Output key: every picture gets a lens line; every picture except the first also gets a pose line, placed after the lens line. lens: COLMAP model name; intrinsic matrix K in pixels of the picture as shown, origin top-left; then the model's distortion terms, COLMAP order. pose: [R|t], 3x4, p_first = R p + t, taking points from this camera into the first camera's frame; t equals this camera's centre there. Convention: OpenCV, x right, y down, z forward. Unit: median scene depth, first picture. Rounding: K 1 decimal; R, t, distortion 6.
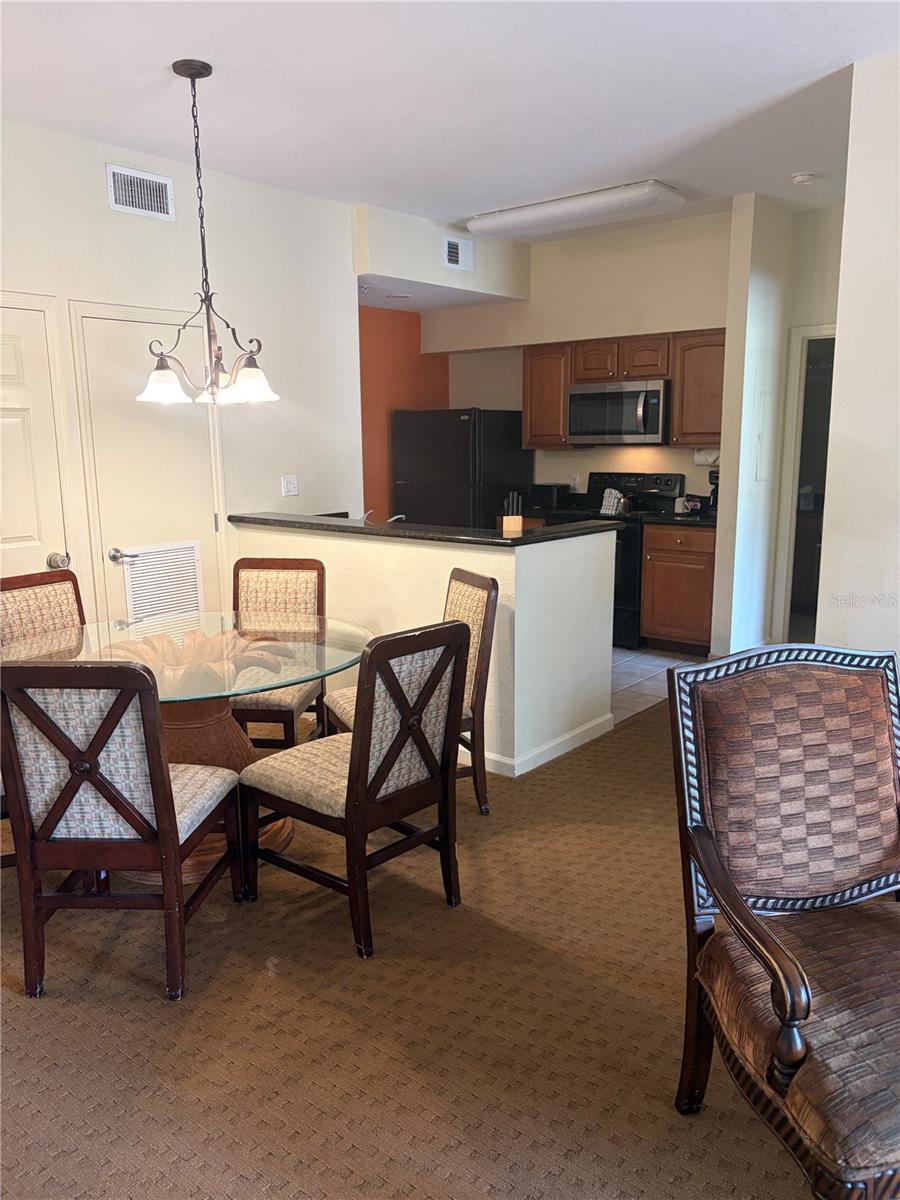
lens RADIAL K [[909.5, 0, 451.3], [0, 909.5, 601.8], [0, 0, 1]] dist [0.057986, -0.013268]
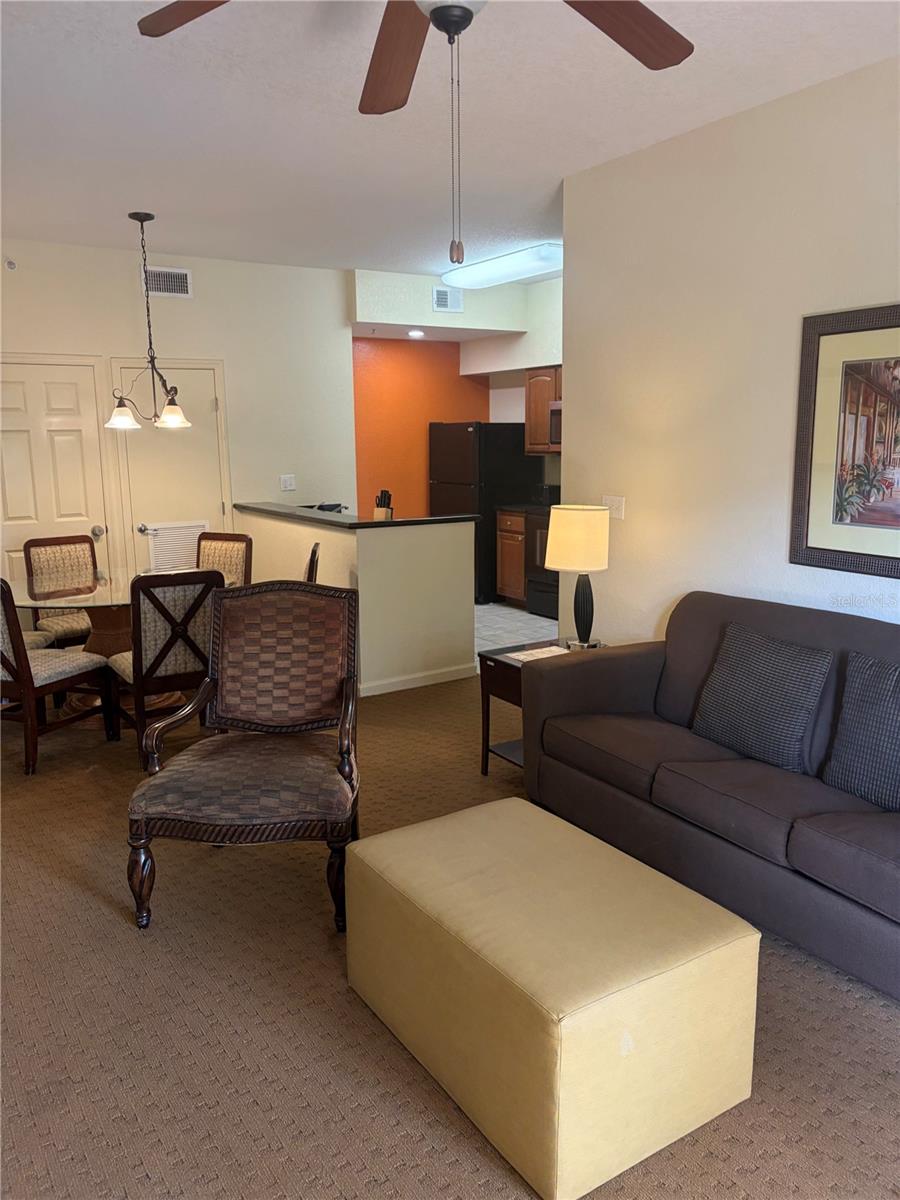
lens RADIAL K [[909.5, 0, 450.2], [0, 909.5, 592.1], [0, 0, 1]] dist [0.057986, -0.013268]
pose [[0.953676, 0.049817, -0.296682, 0.712882], [-0.052172, 0.998638, -0.000020, 0.031914], [0.296277, 0.015497, 0.954976, -0.324119]]
